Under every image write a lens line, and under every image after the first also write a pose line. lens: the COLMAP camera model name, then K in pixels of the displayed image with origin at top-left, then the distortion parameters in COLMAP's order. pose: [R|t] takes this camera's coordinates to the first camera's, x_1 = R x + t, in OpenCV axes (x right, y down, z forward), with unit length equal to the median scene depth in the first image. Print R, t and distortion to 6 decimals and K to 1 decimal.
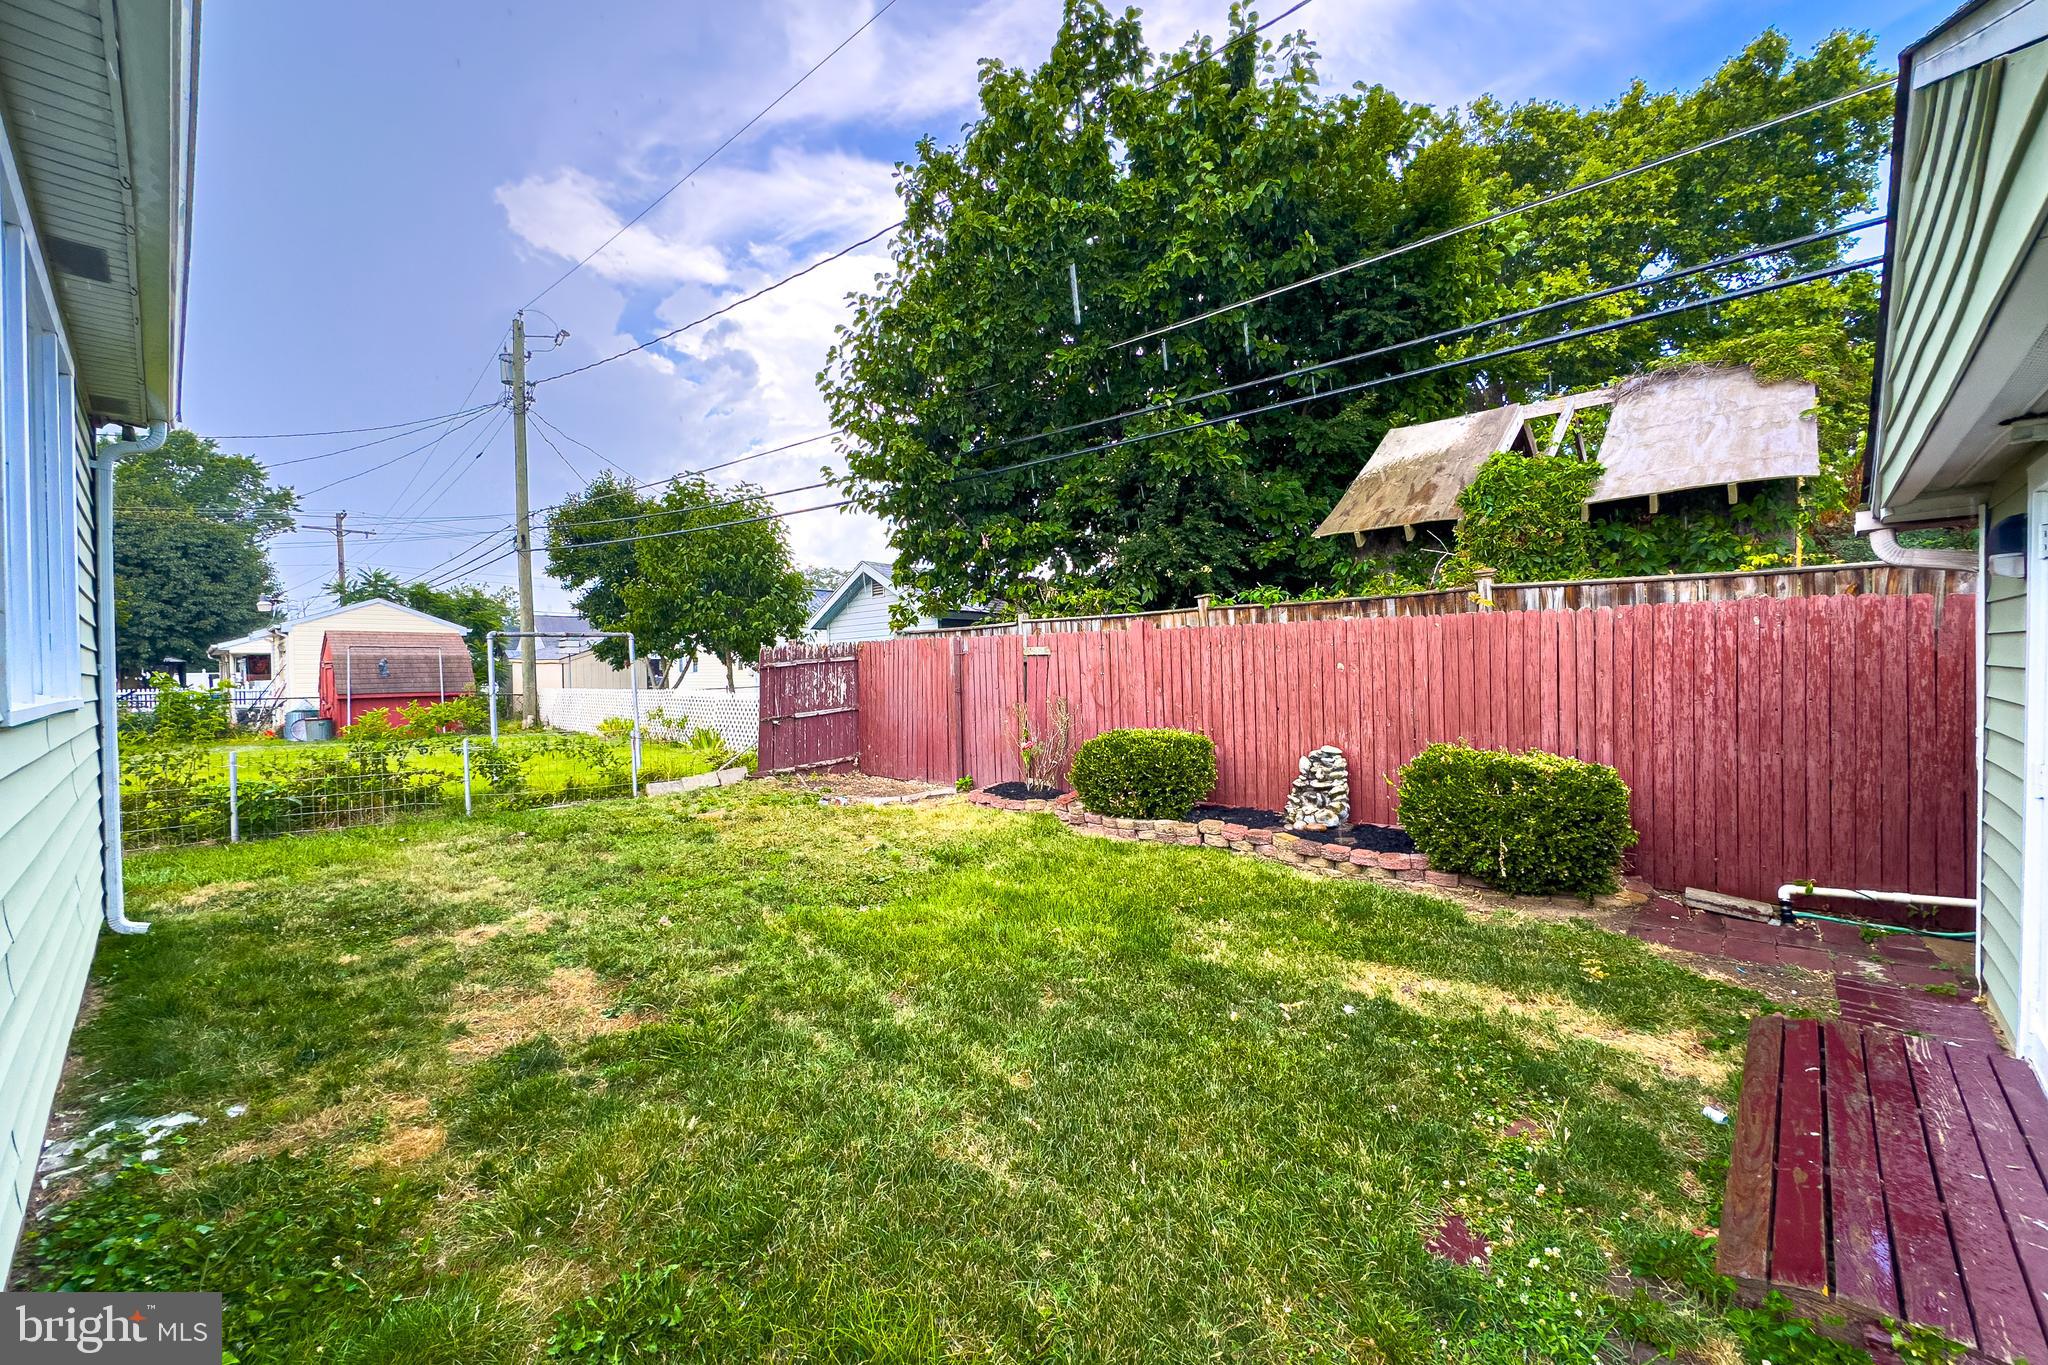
lens RADIAL K [[821.1, 0, 1021.3], [0, 821.1, 691.7], [0, 0, 1]] dist [-0.003631, 0.000008]
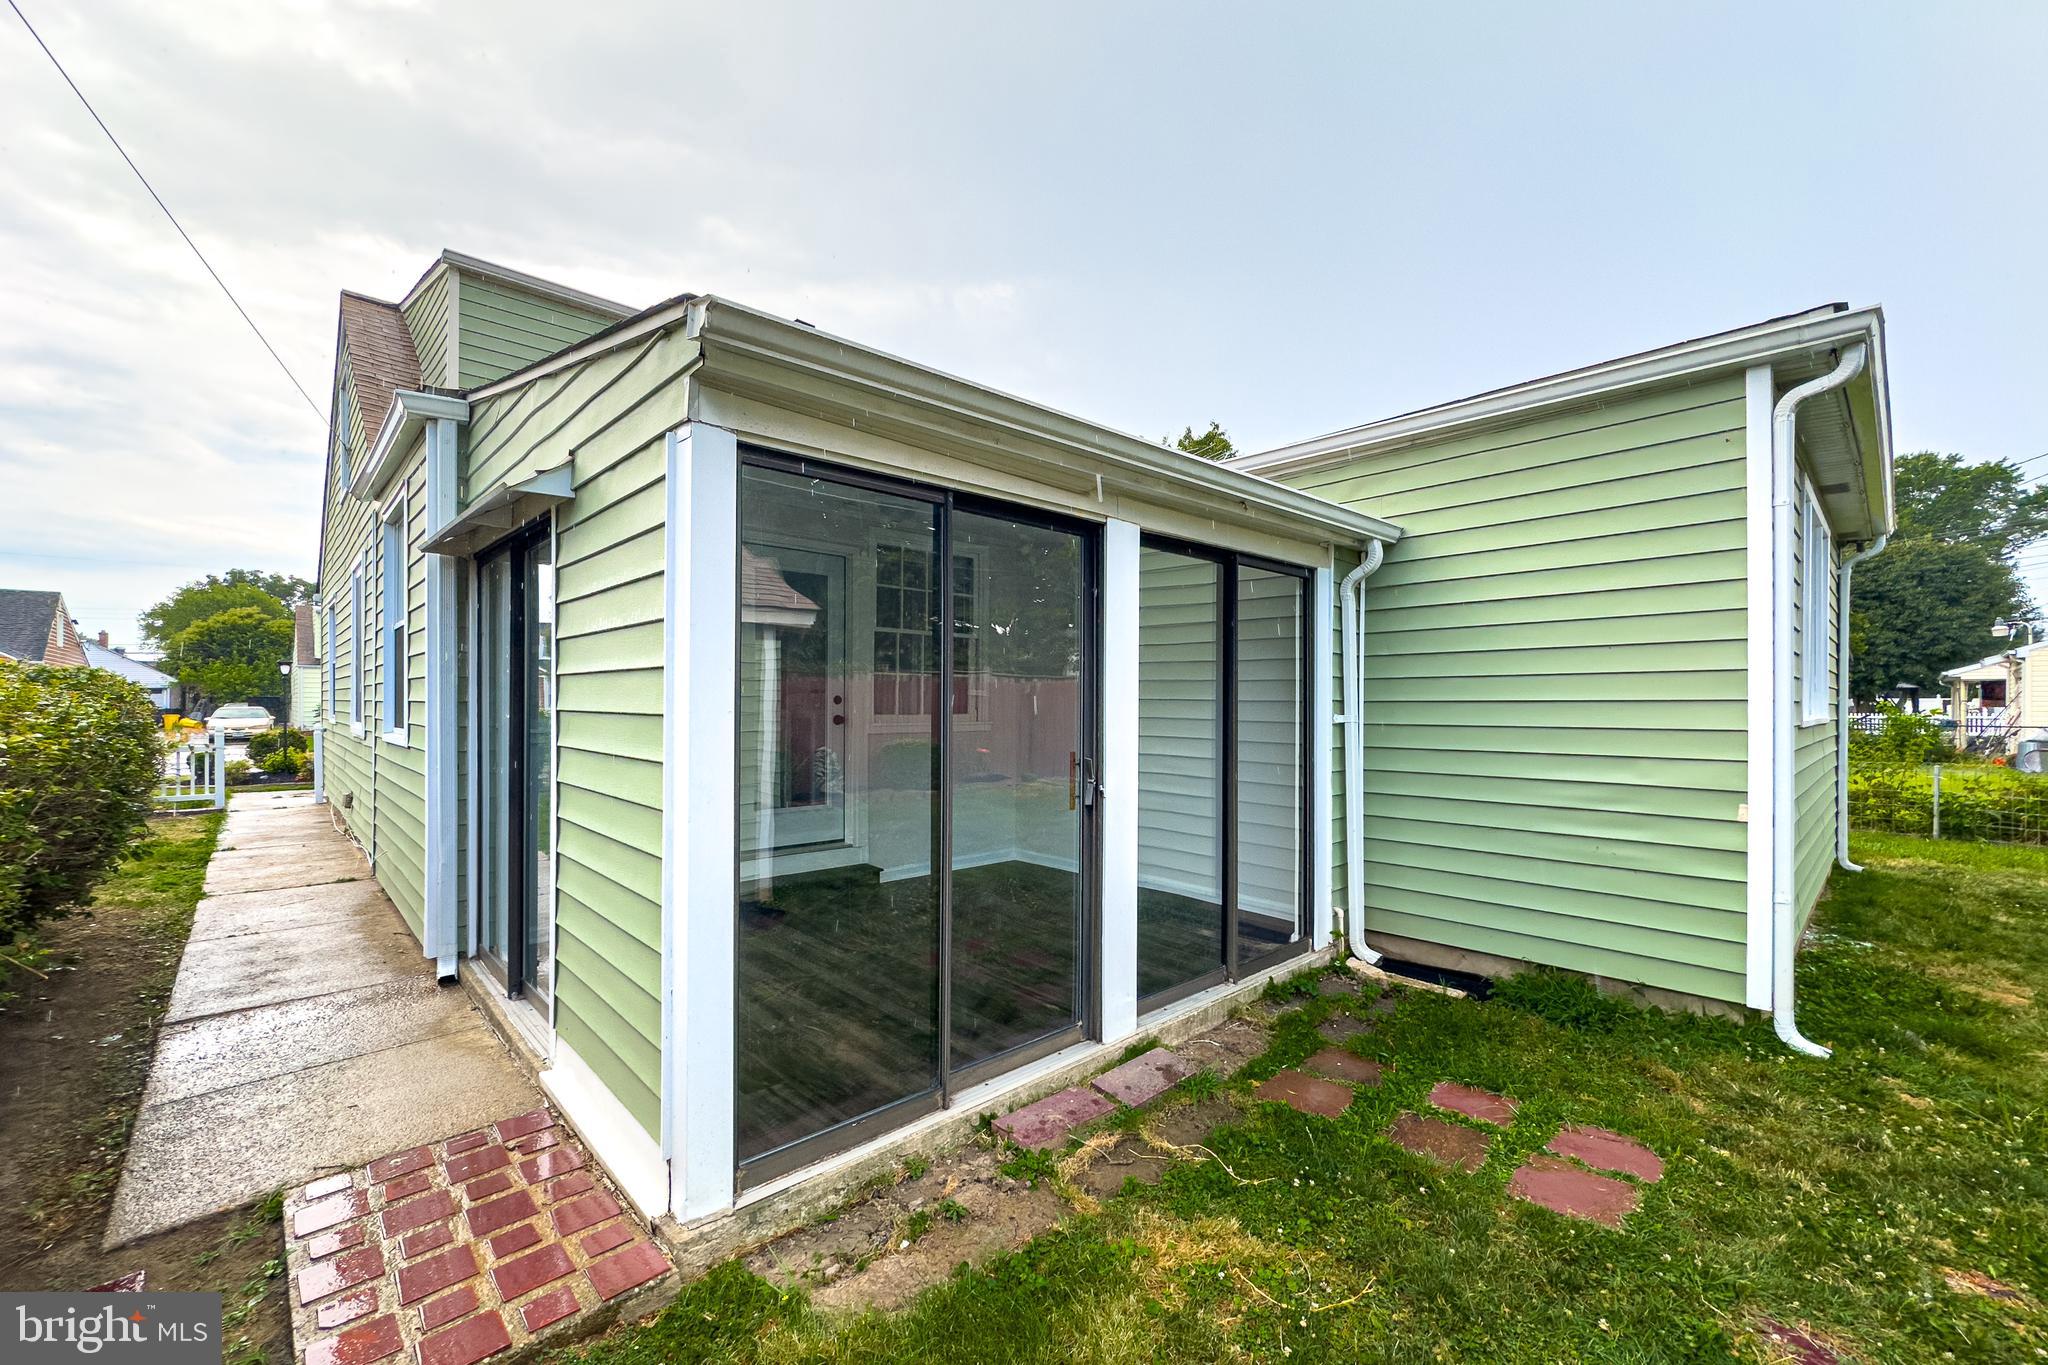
lens RADIAL K [[821.1, 0, 1021.3], [0, 821.1, 691.7], [0, 0, 1]] dist [-0.003631, 0.000008]
pose [[-0.059579, 0.000083, -0.998224, 0.107063], [-0.029315, 0.999569, 0.001833, -0.000474], [0.997793, 0.029372, -0.059551, -0.094753]]
